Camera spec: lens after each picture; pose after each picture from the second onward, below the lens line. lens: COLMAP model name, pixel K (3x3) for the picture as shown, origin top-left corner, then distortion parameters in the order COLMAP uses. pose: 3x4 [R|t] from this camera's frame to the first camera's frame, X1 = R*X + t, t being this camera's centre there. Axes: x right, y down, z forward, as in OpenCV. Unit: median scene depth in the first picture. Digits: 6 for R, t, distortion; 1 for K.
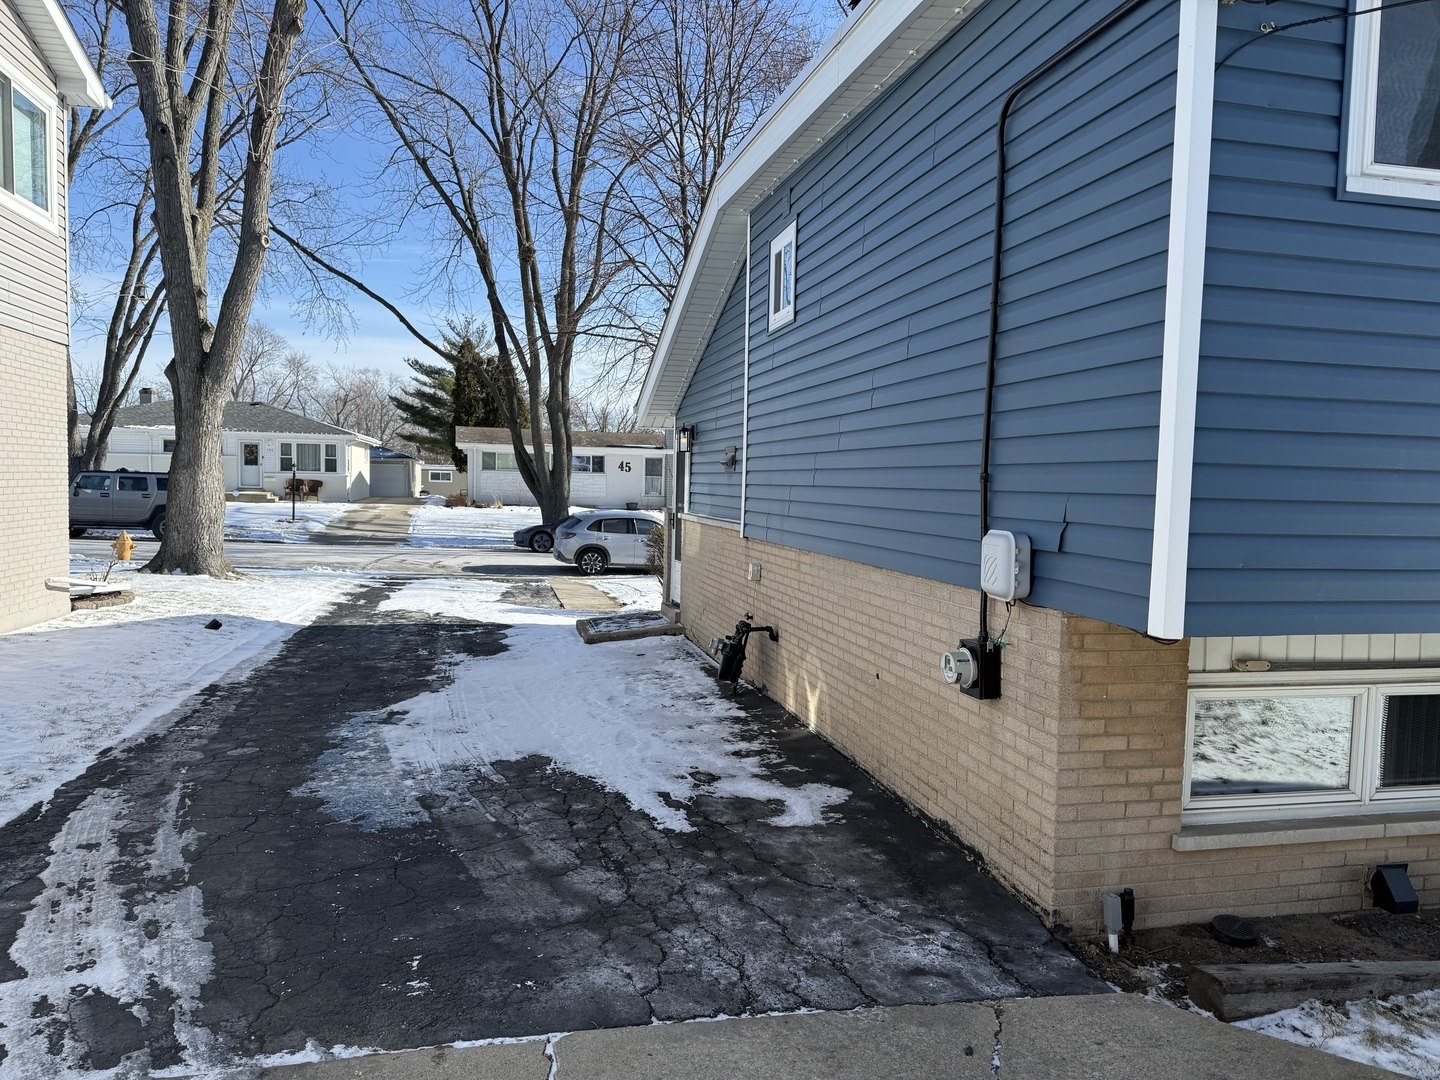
lens RADIAL K [[1013.4, 0, 728.8], [0, 1013.4, 537.8], [0, 0, 1]] dist [0.108307, -0.170081]
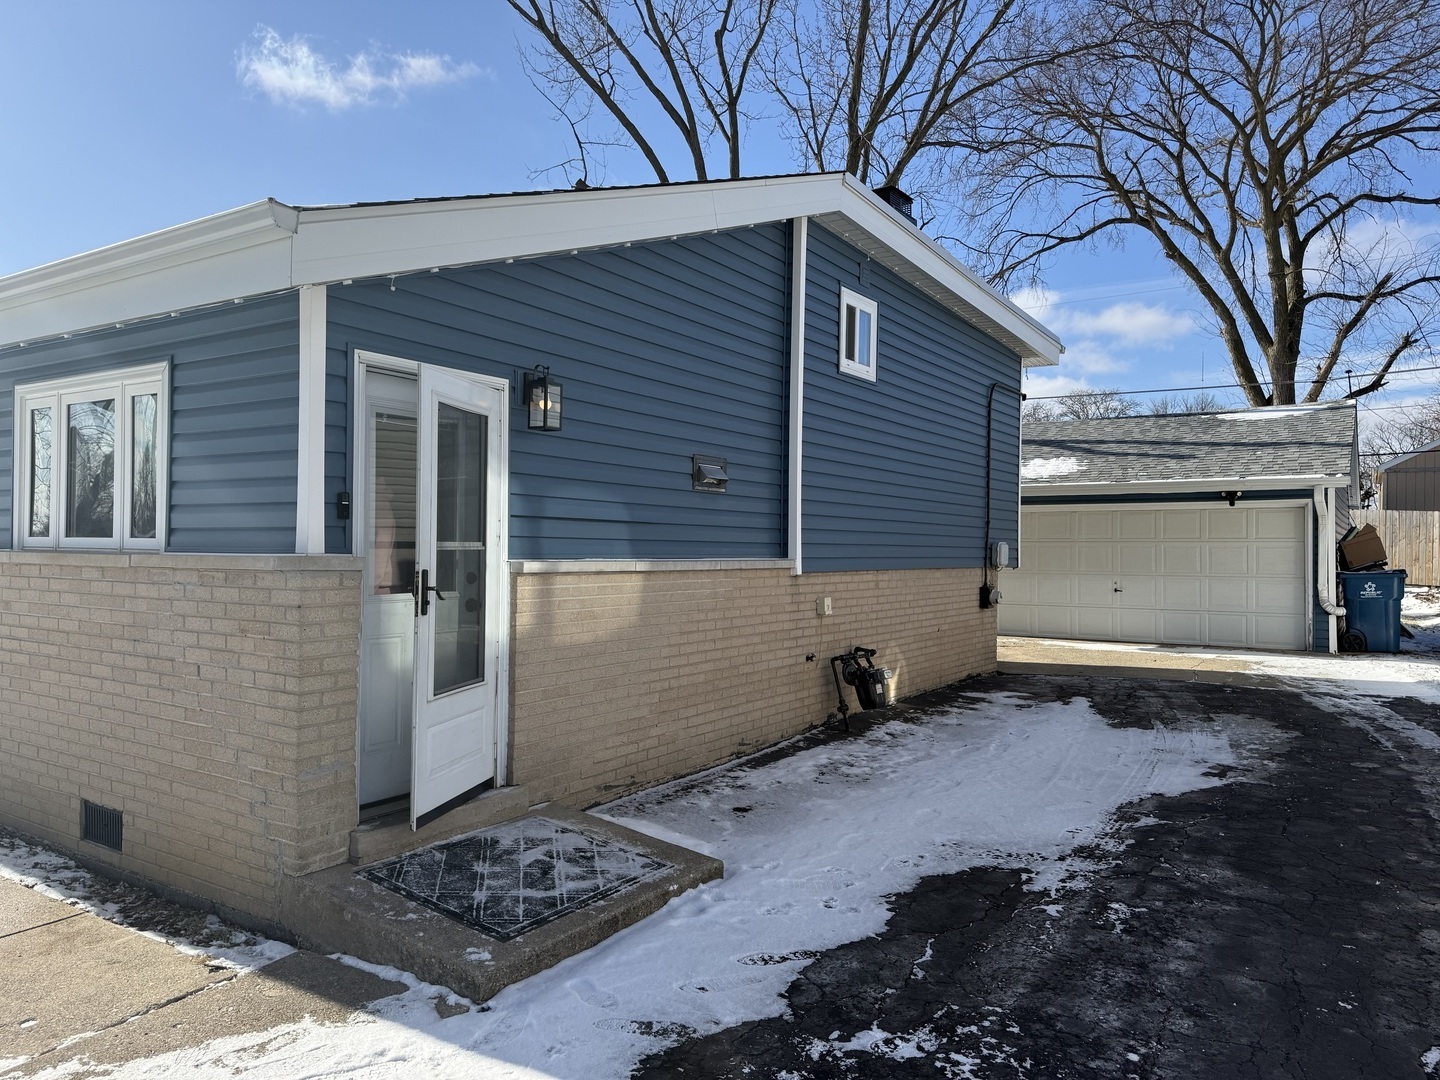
lens RADIAL K [[1006.4, 0, 719.3], [0, 1006.4, 541.5], [0, 0, 1]] dist [0.074248, -0.062478]
pose [[-0.690763, -0.032194, 0.722364, -0.468532], [0.009344, 0.998527, 0.053437, -0.063707], [-0.723021, 0.043662, -0.689445, 1.355630]]
